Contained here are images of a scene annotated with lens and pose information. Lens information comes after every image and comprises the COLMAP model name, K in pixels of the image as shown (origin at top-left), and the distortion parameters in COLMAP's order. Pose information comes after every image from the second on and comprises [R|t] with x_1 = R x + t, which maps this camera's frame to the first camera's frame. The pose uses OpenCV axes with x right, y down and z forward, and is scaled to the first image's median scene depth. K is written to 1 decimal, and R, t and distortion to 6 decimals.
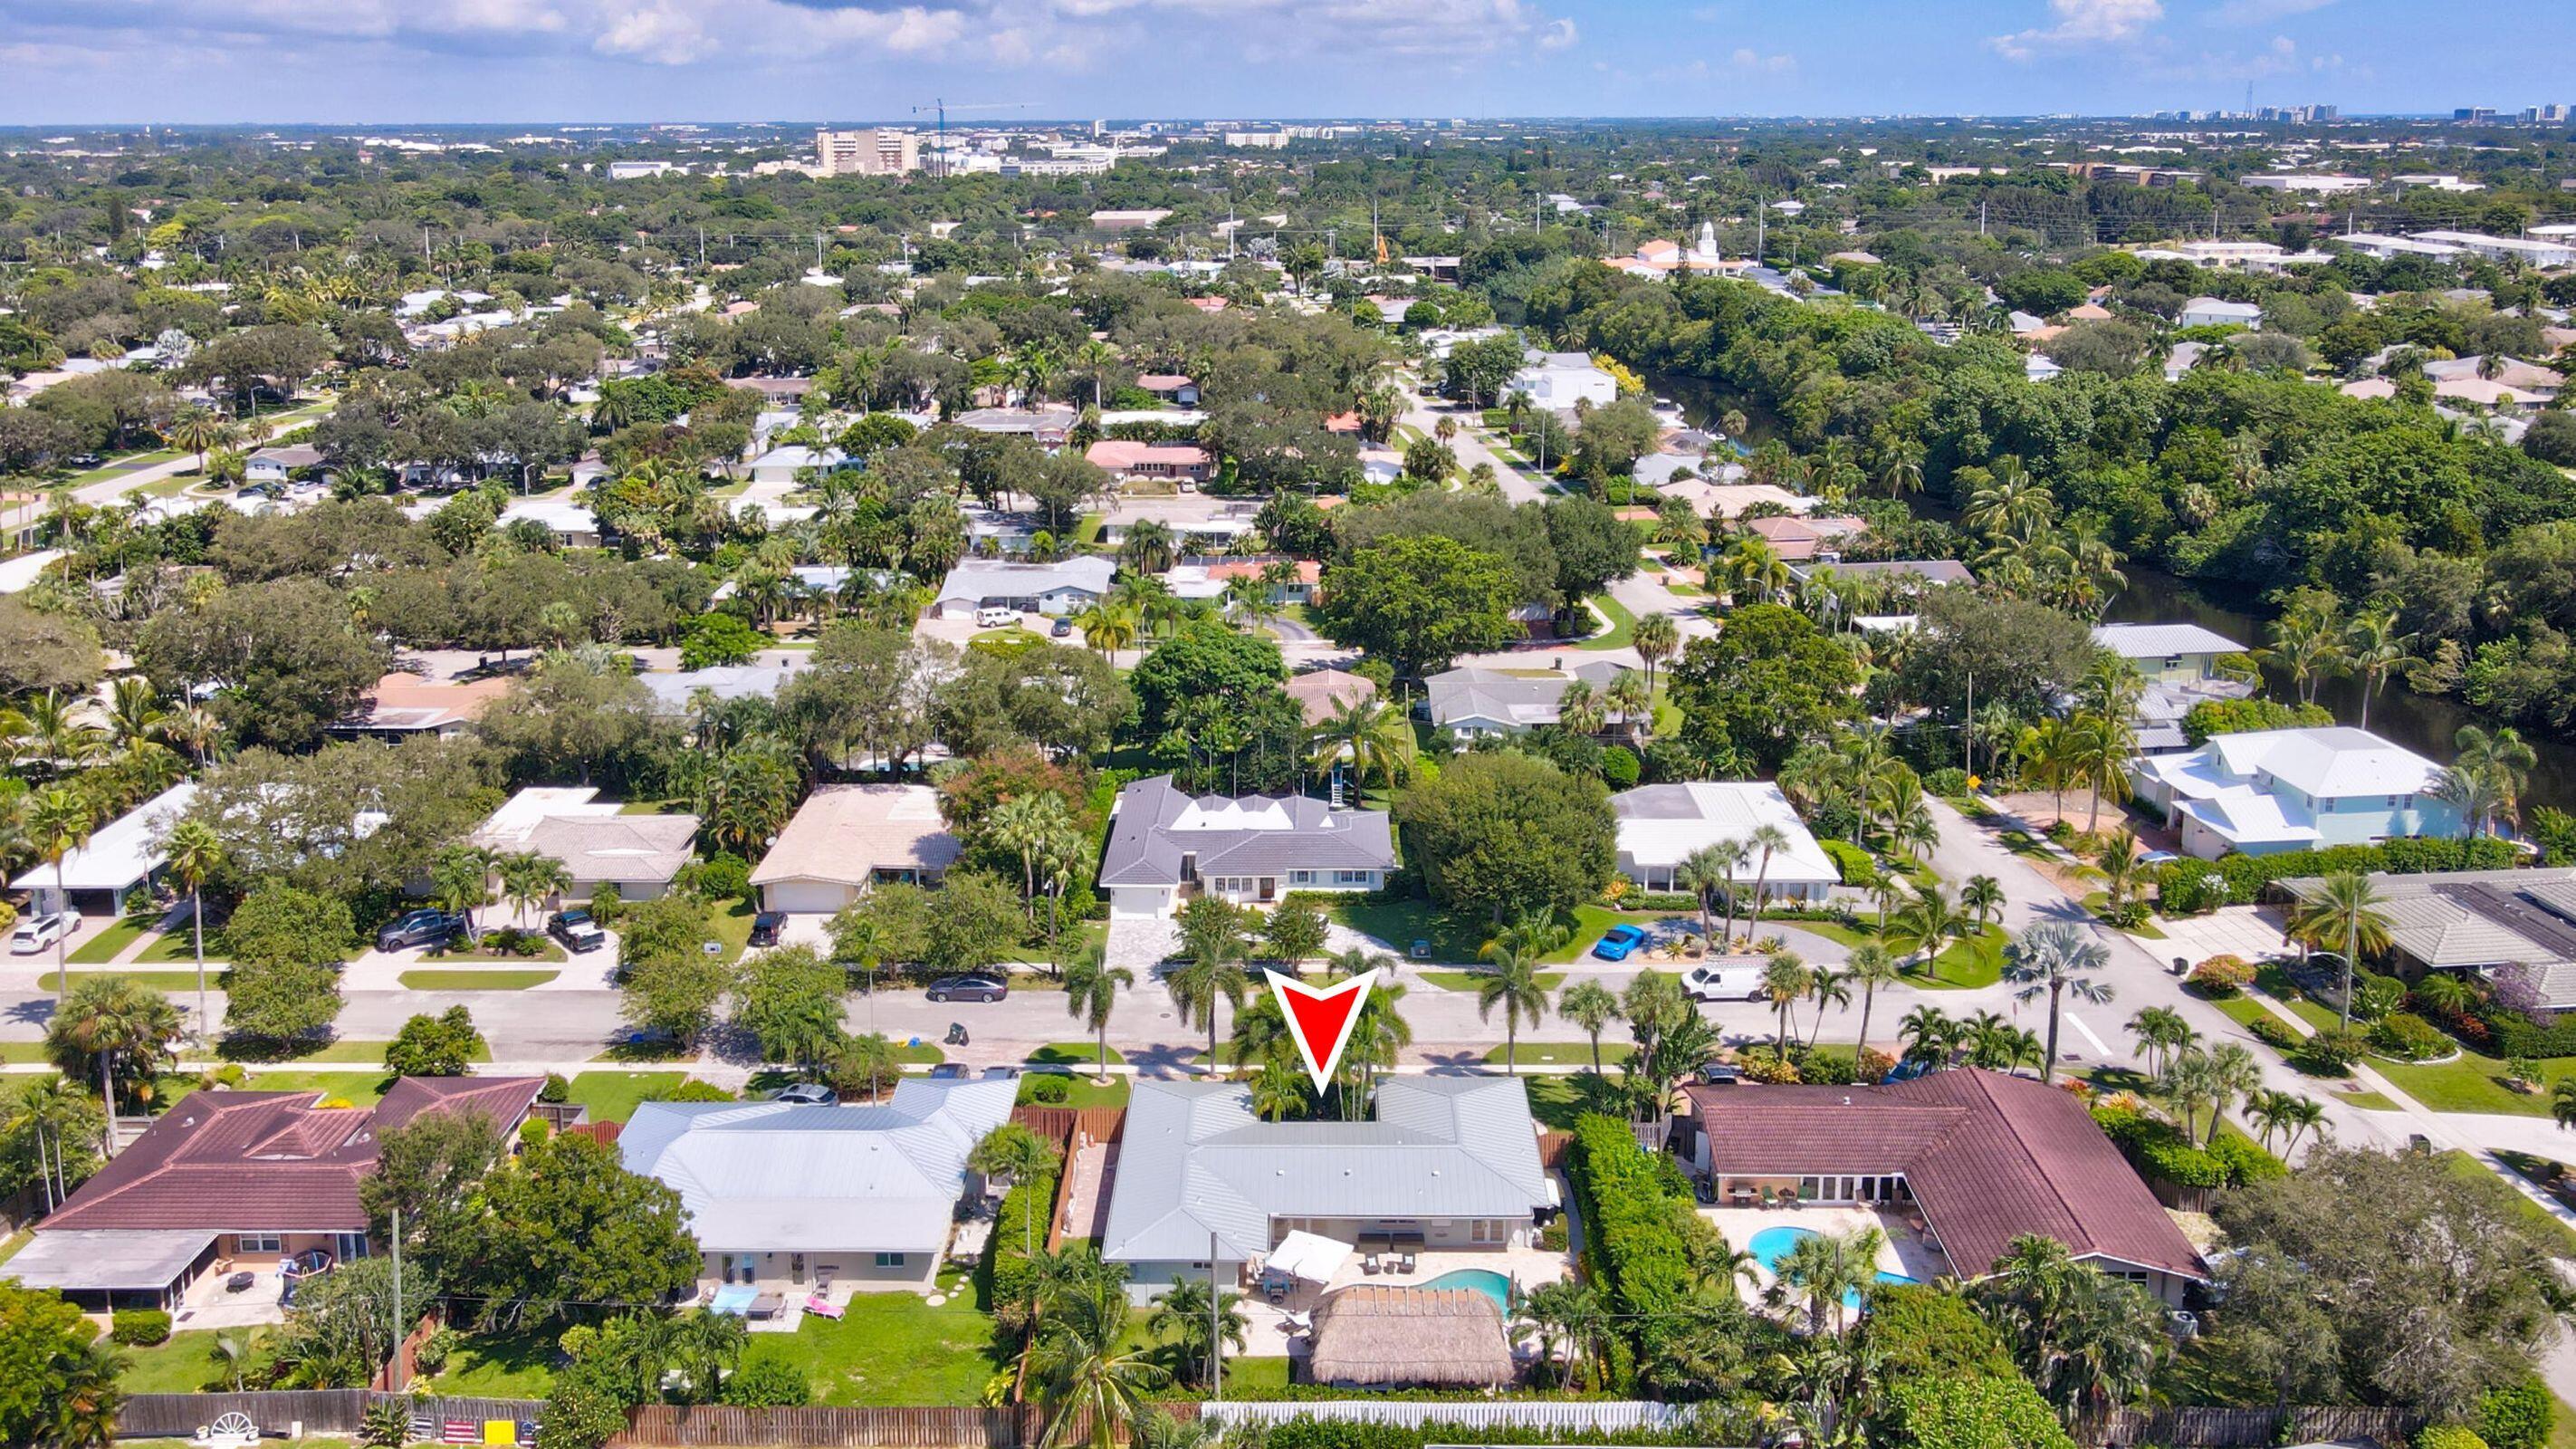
lens RADIAL K [[2029.4, 0, 1269.9], [0, 2029.4, 563.4], [0, 0, 1]] dist [-0.016077, 0.044422]
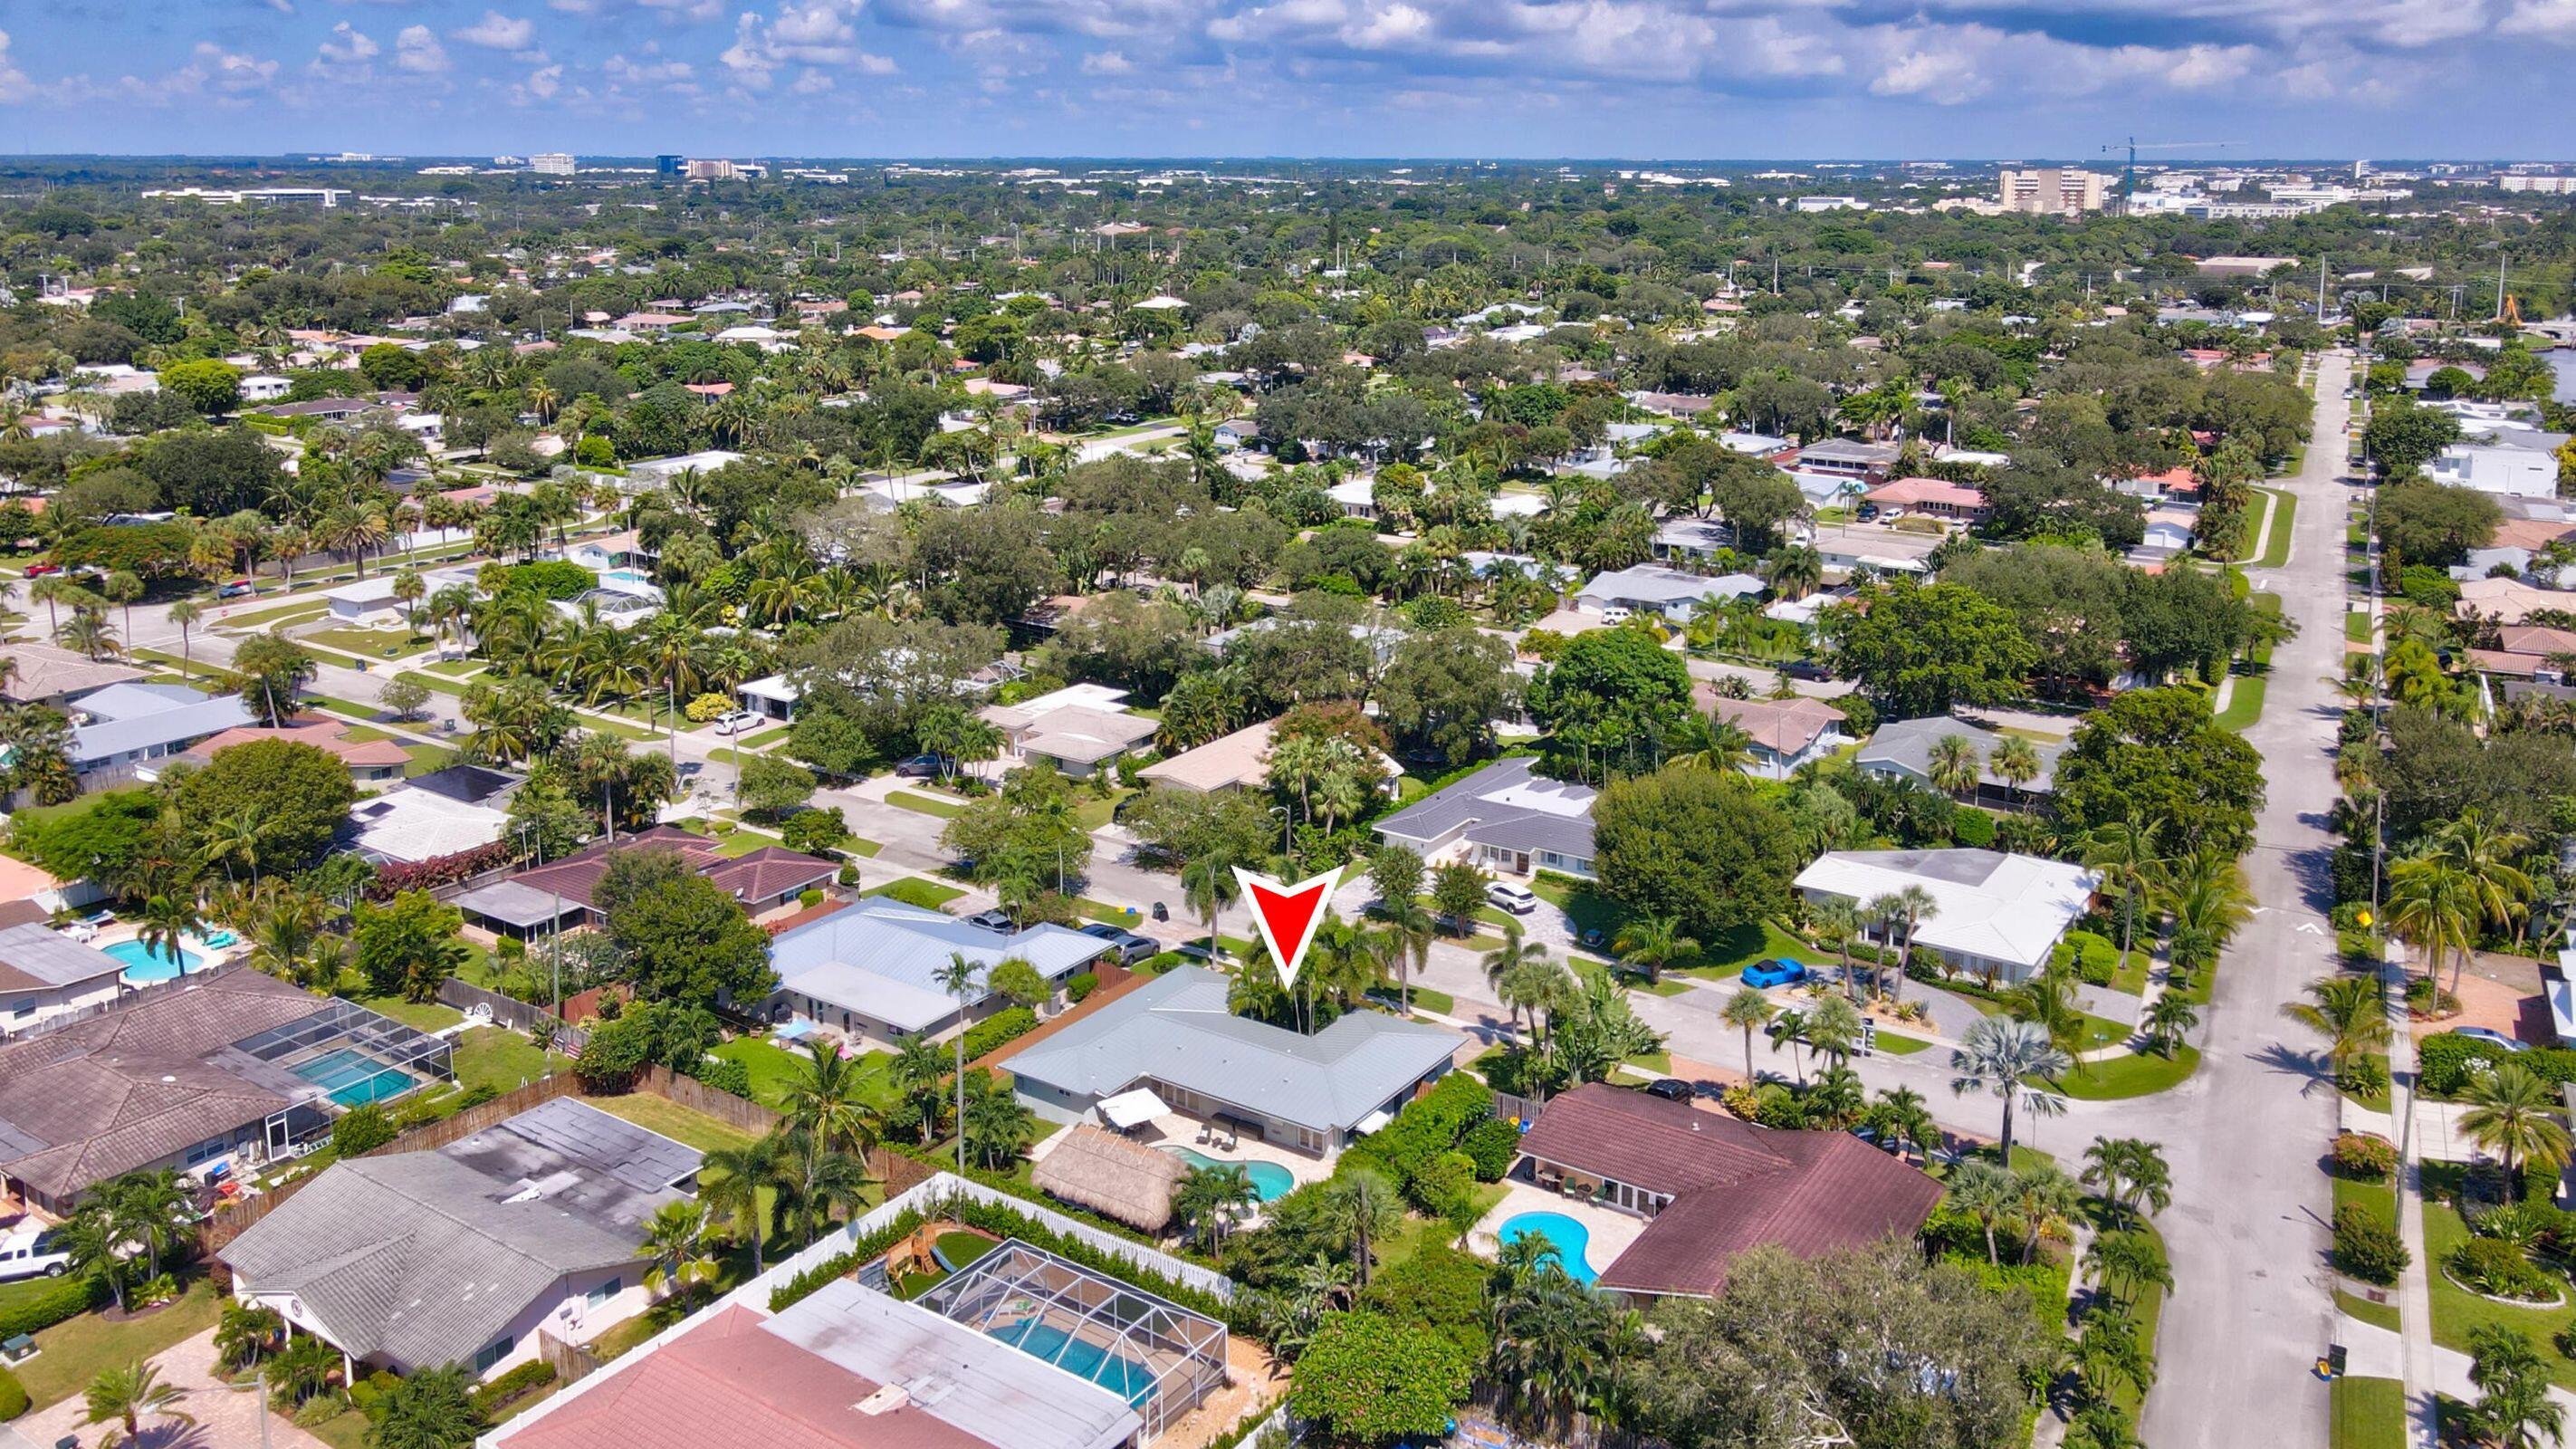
lens RADIAL K [[1981.9, 0, 1362.6], [0, 1981.9, 541.6], [0, 0, 1]] dist [-0.019180, 0.051714]
pose [[0.844302, 0.109310, -0.524600, 0.489002], [-0.121560, 0.992521, 0.011168, -0.013845], [0.521897, 0.054341, 0.851276, 0.037896]]
